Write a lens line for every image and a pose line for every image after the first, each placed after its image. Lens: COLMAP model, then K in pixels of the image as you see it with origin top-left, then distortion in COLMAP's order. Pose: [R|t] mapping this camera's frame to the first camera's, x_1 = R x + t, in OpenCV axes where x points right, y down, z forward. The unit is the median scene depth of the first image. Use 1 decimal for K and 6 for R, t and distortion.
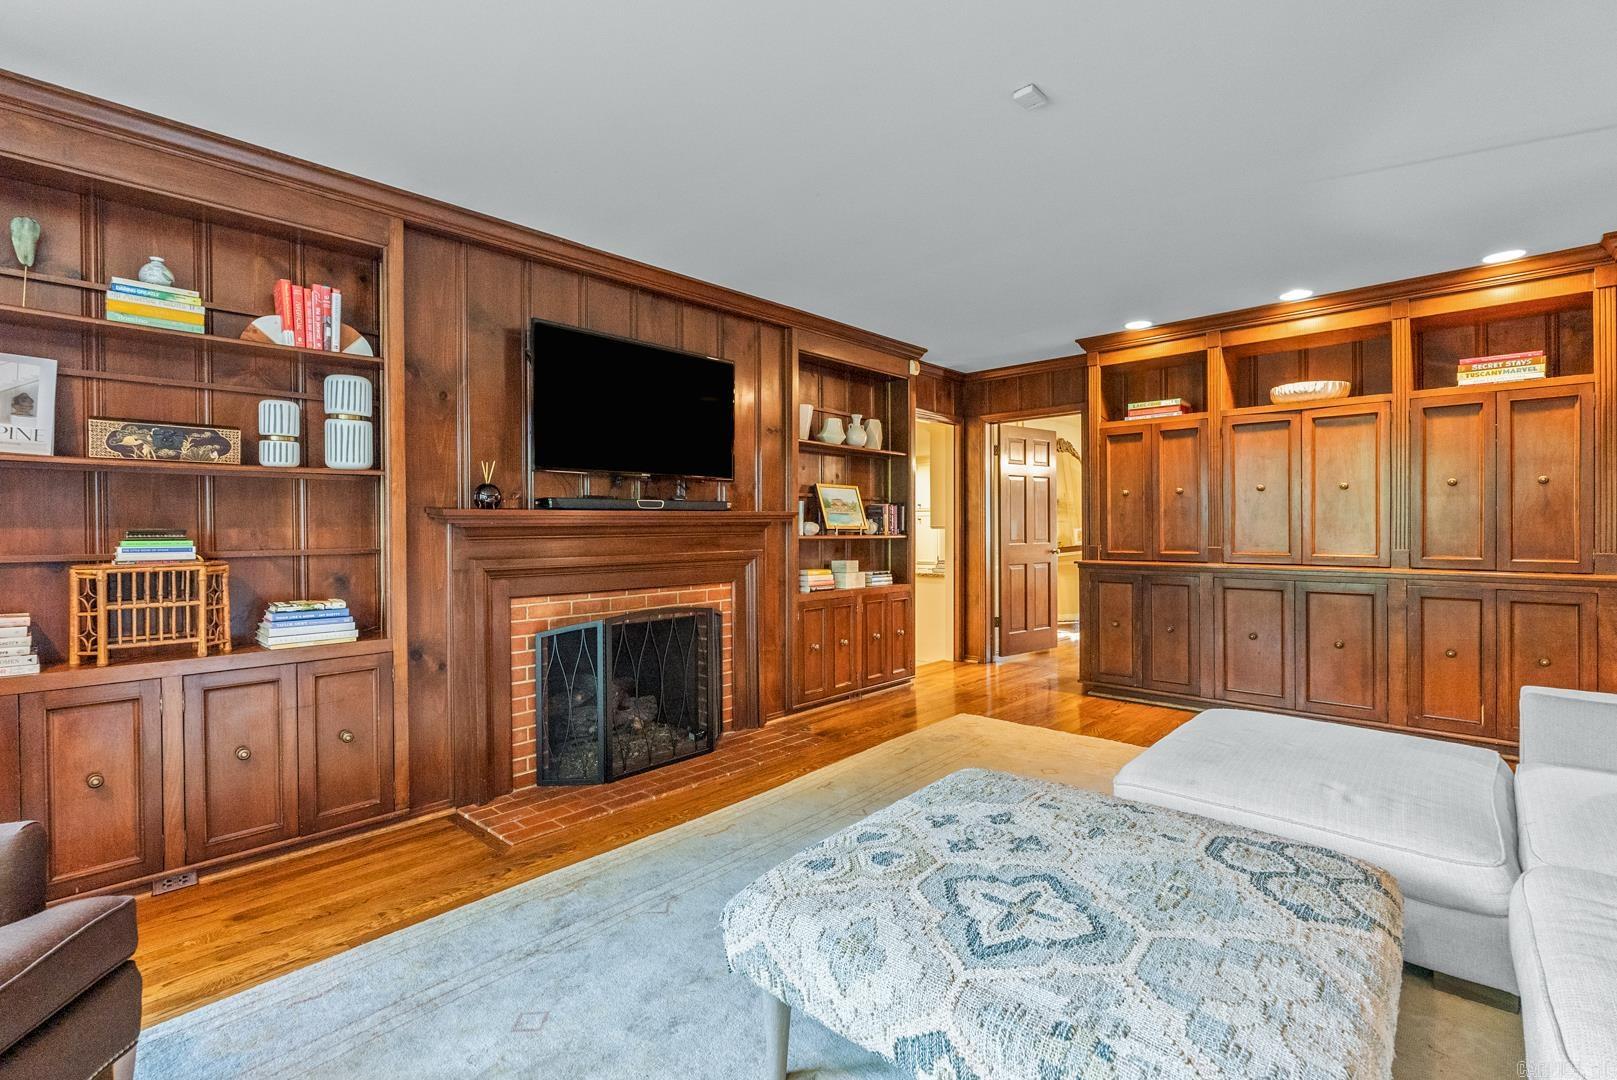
lens RADIAL K [[714.0, 0, 813.9], [0, 714.0, 530.9], [0, 0, 1]] dist [0.000548, -0.000024]
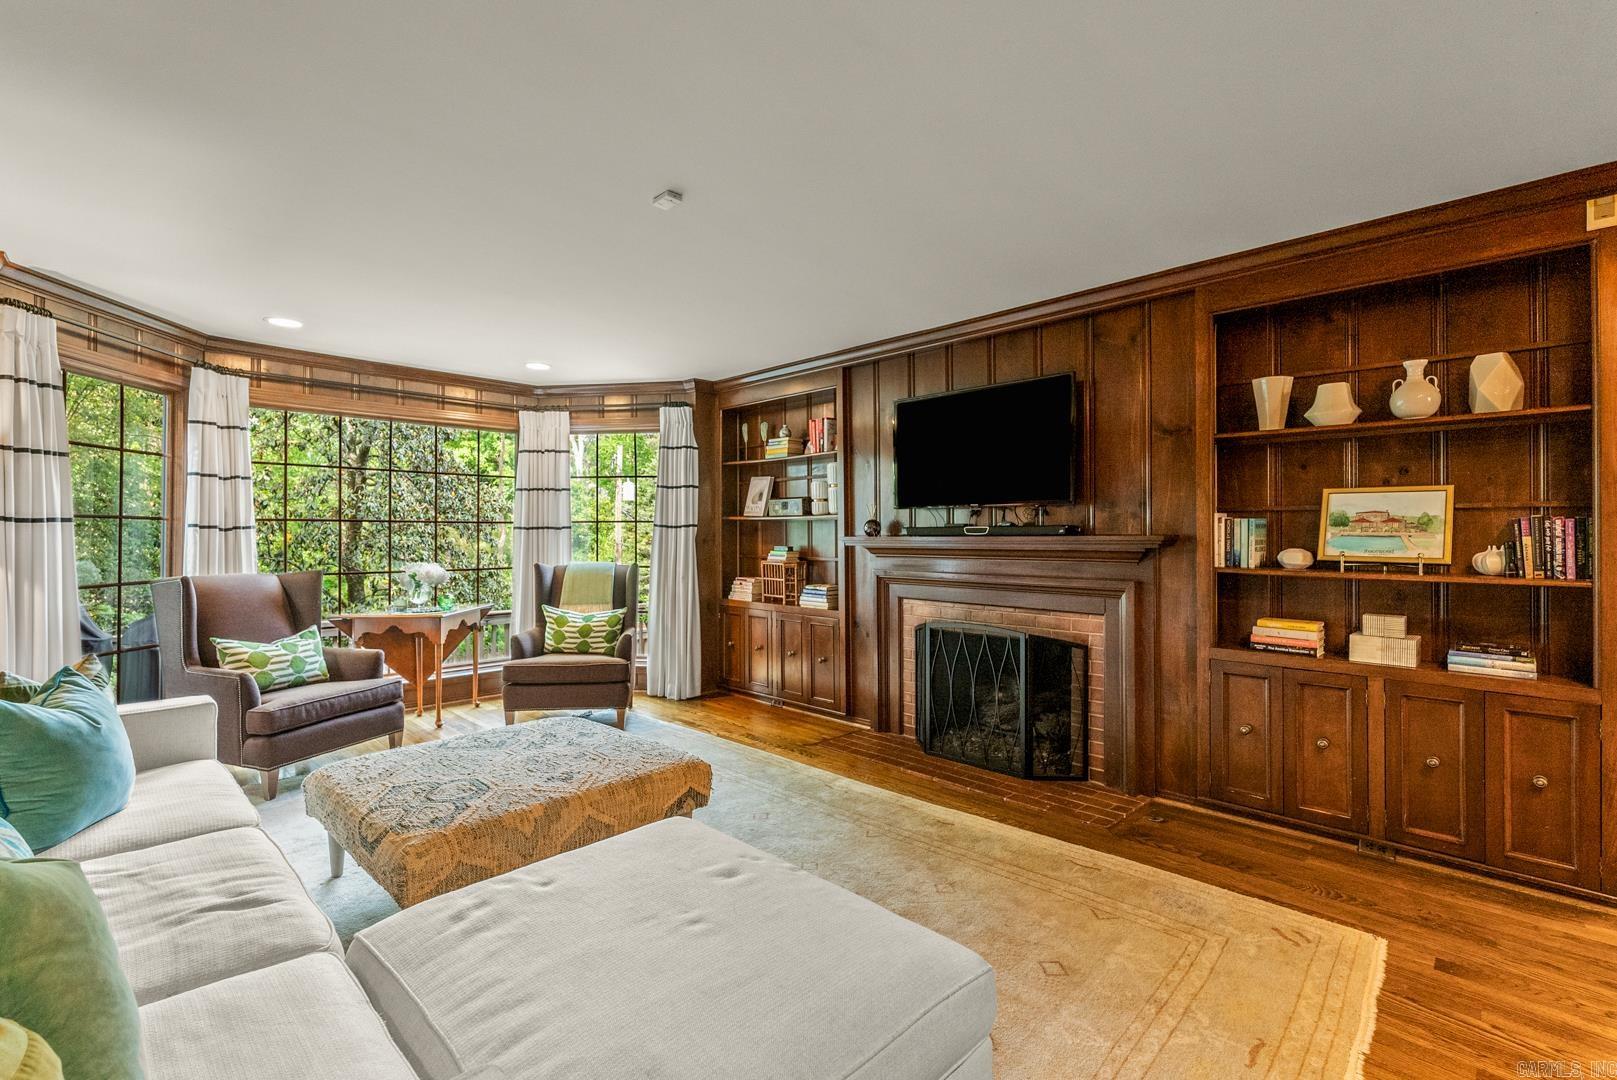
lens RADIAL K [[714.0, 0, 813.9], [0, 714.0, 530.9], [0, 0, 1]] dist [0.000548, -0.000024]
pose [[-0.016455, 0.004545, -0.999854, 0.815238], [-0.002932, 0.999985, 0.004594, -0.037656], [0.999860, 0.003007, -0.016441, 0.688695]]
